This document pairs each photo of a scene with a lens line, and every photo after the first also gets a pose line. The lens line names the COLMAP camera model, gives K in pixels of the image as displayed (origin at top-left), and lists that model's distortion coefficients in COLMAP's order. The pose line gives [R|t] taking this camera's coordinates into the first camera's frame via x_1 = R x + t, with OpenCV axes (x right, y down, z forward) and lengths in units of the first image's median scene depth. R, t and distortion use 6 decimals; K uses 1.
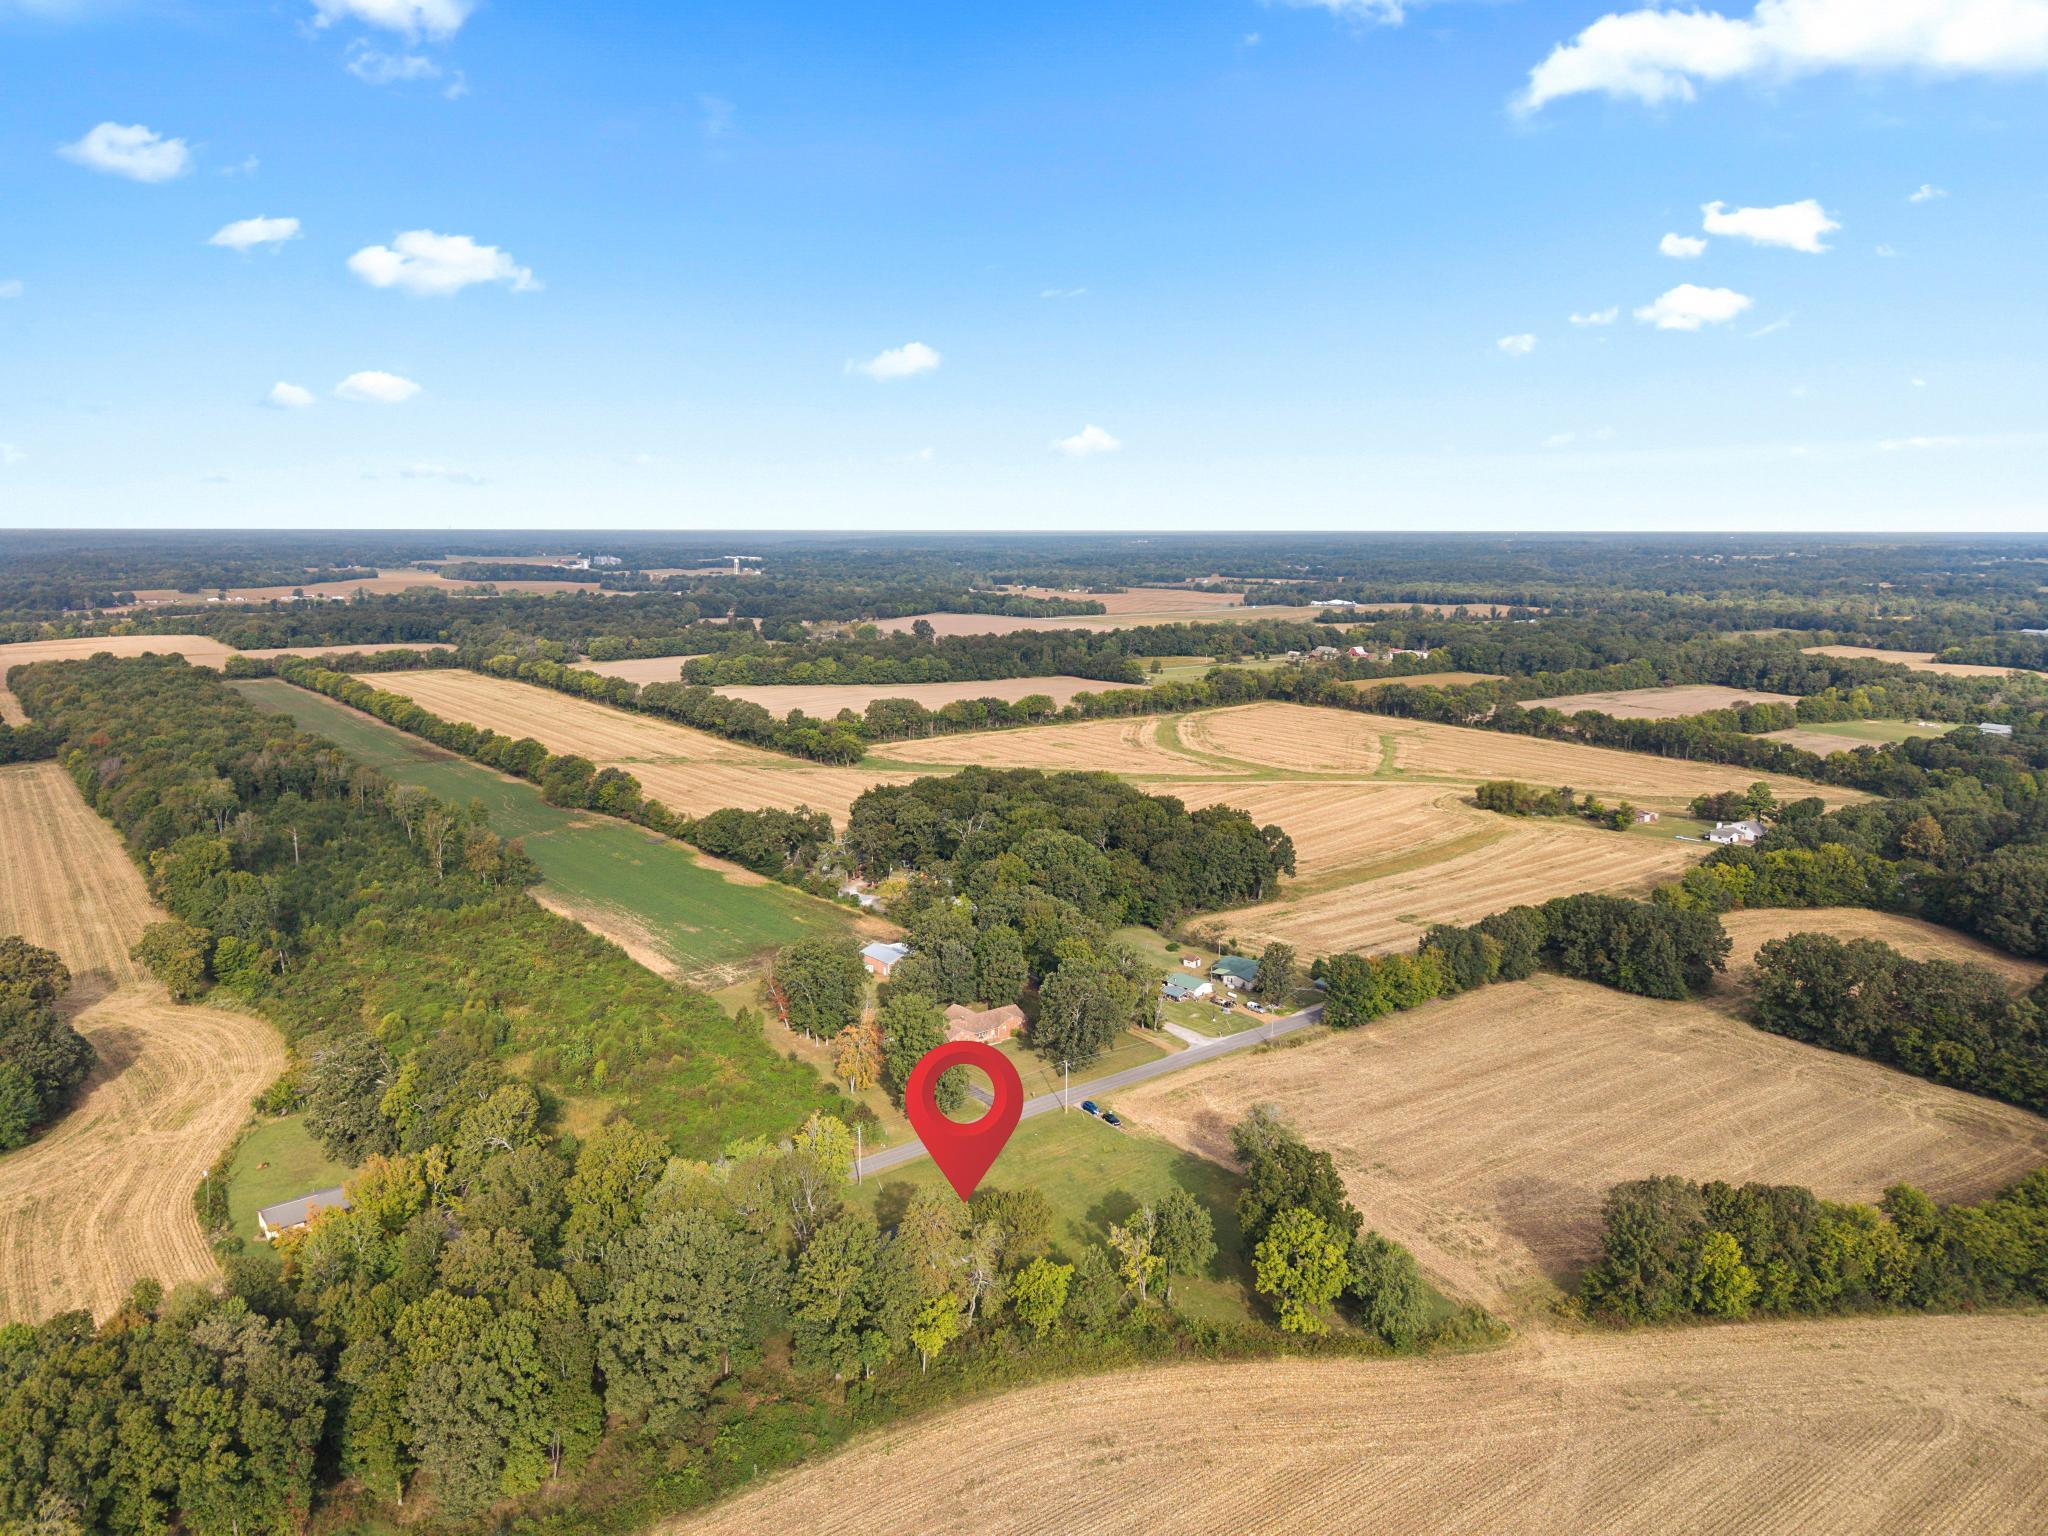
lens RADIAL K [[1348.3, 0, 1024.0], [0, 1348.3, 768.0], [0, 0, 1]] dist [0.081511, -0.115138]
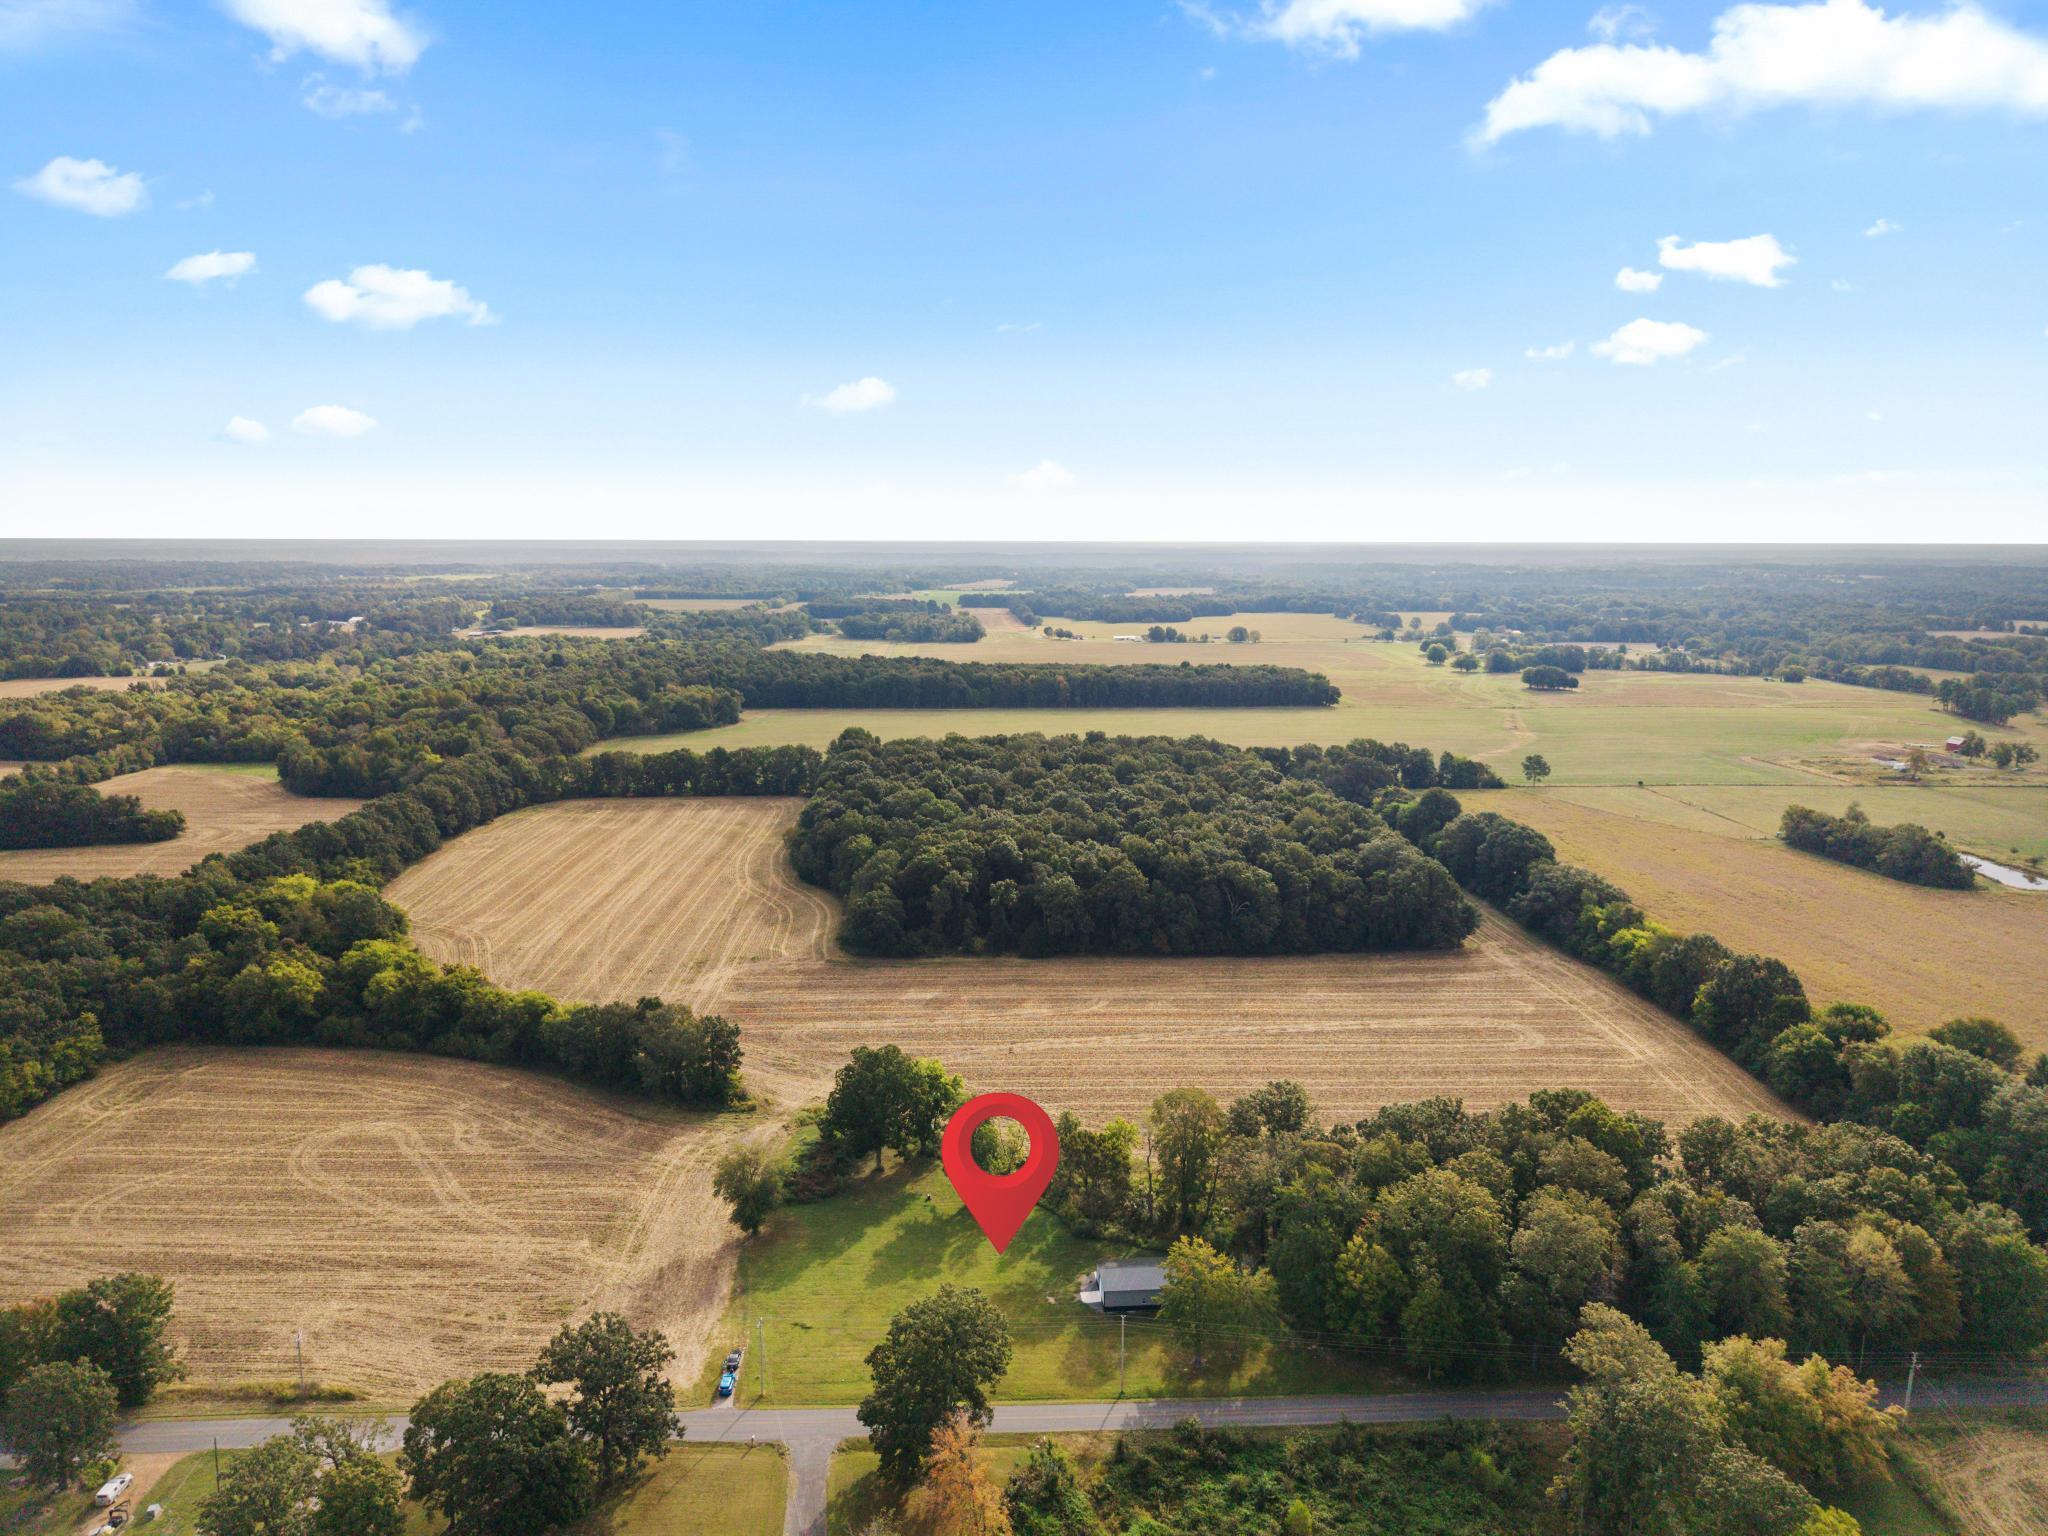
lens RADIAL K [[1394.7, 0, 1026.9], [0, 1394.7, 656.0], [0, 0, 1]] dist [0.064323, -0.072446]
pose [[-0.811127, -0.055291, 0.582250, -0.354841], [0.098219, 0.968507, 0.228797, -0.186894], [-0.576564, 0.242772, -0.780152, 1.073635]]
